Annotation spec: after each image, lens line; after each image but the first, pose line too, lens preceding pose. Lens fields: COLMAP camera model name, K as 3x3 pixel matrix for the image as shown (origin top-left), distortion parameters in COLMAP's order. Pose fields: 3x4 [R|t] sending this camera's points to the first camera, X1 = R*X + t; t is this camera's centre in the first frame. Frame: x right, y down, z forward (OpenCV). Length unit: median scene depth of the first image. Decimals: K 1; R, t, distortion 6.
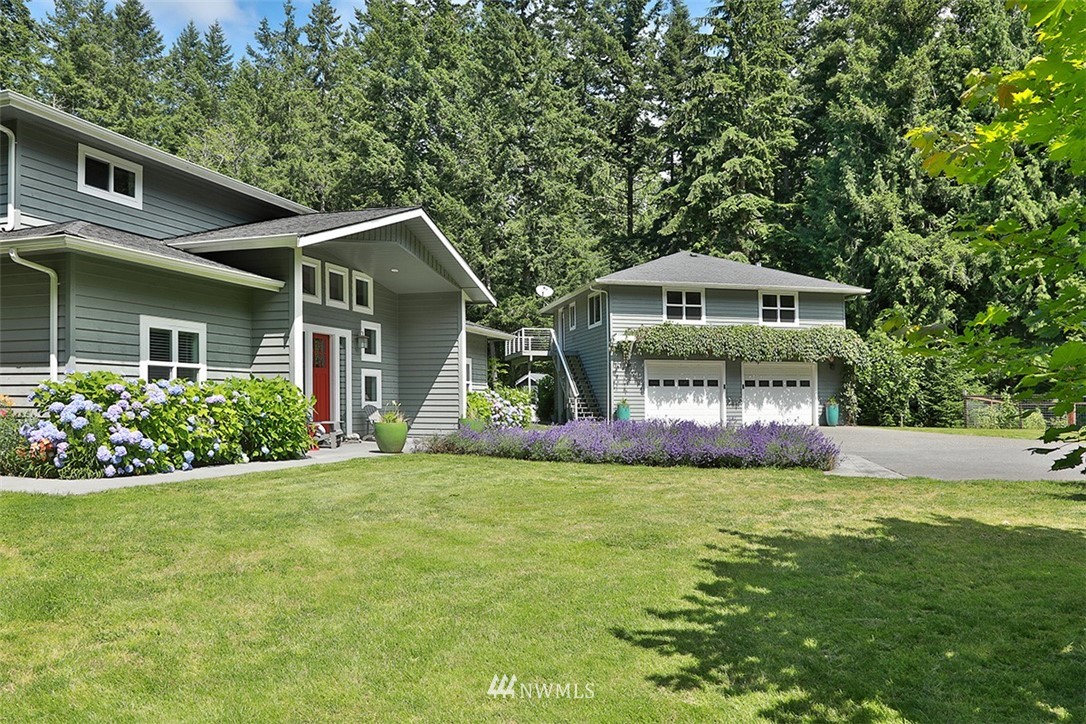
lens RADIAL K [[812.2, 0, 543.0], [0, 812.2, 362.0], [0, 0, 1]] dist [-0.112493, 0.056884]
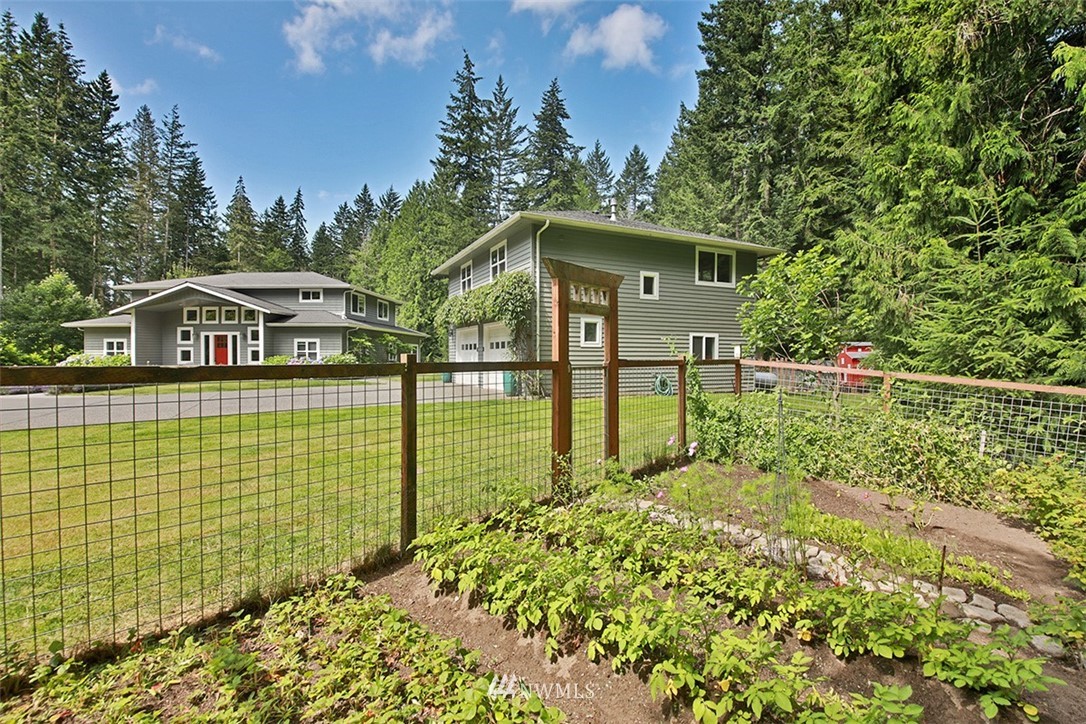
lens RADIAL K [[468.9, 0, 543.0], [0, 468.9, 362.0], [0, 0, 1]] dist [0.012423, -0.000262]
pose [[0.242889, 0.014435, -0.969947, 1.315011], [0.046147, 0.998585, 0.026417, 0.054298], [0.968956, -0.051177, 0.241879, 1.481004]]
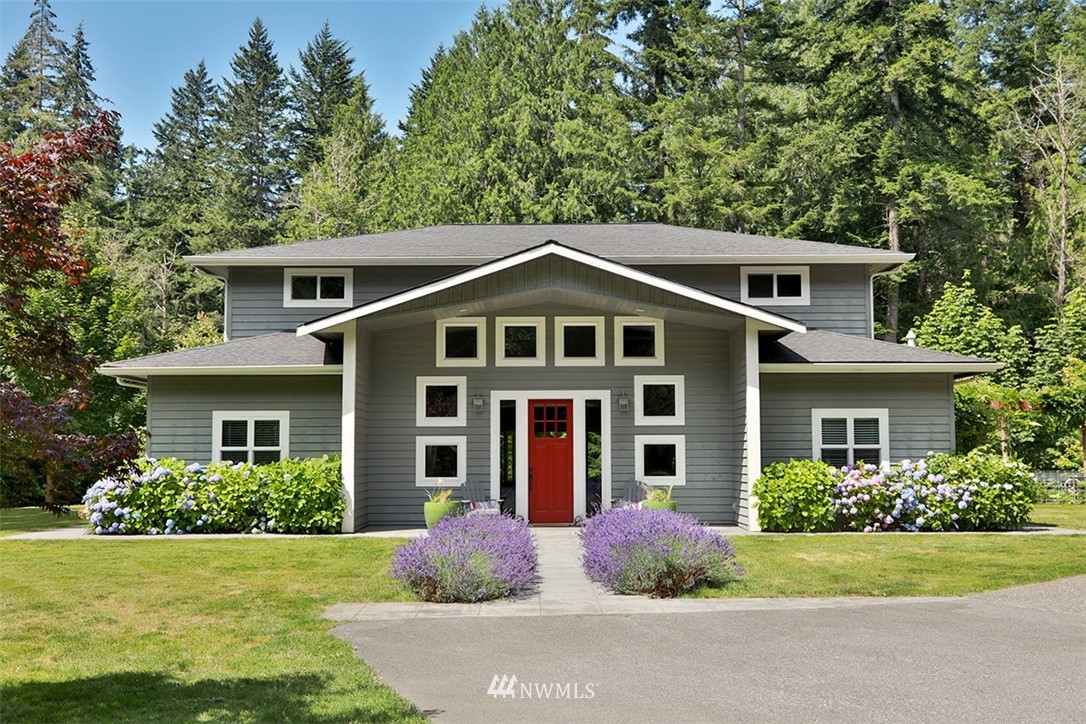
lens RADIAL K [[1175.6, 0, 543.0], [0, 1175.6, 362.0], [0, 0, 1]] dist [0.021129, 0.025129]
pose [[0.306539, -0.079377, -0.948543, 0.855934], [0.051218, 0.996449, -0.066834, 0.009008], [0.950479, -0.028095, 0.309516, 0.540645]]
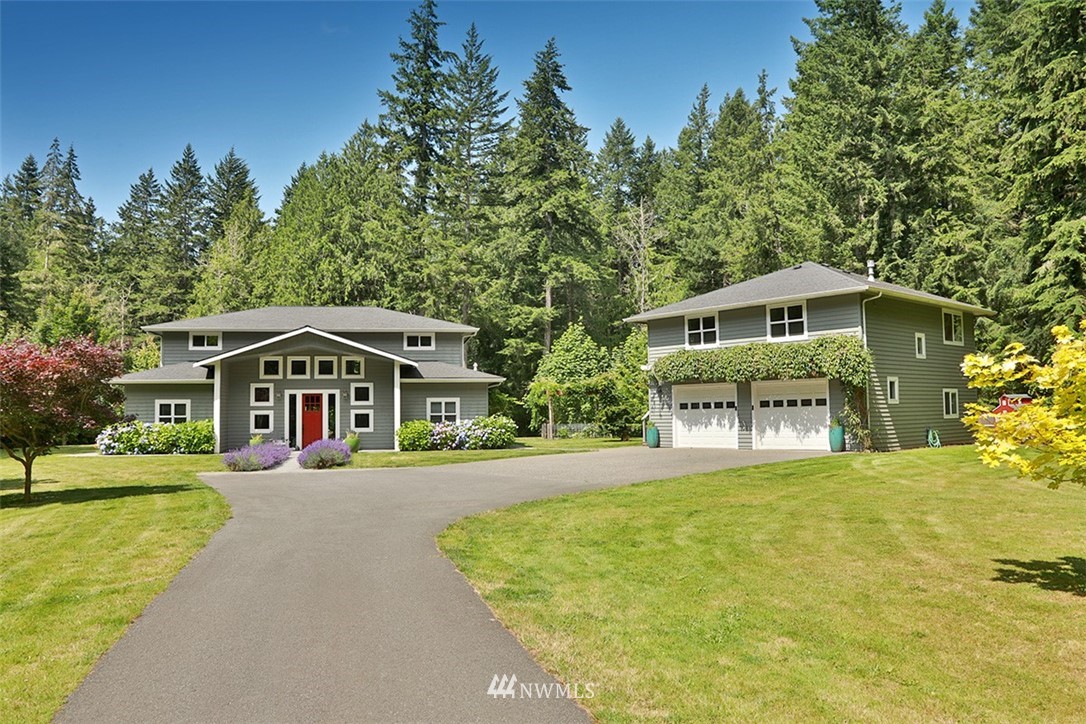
lens RADIAL K [[812.2, 0, 543.0], [0, 812.2, 362.0], [0, 0, 1]] dist [-0.112493, 0.056884]
pose [[0.473517, -0.065558, -0.878342, 1.547052], [0.057586, 0.997397, -0.043399, 0.004986], [0.878900, -0.030031, 0.476060, 0.513039]]
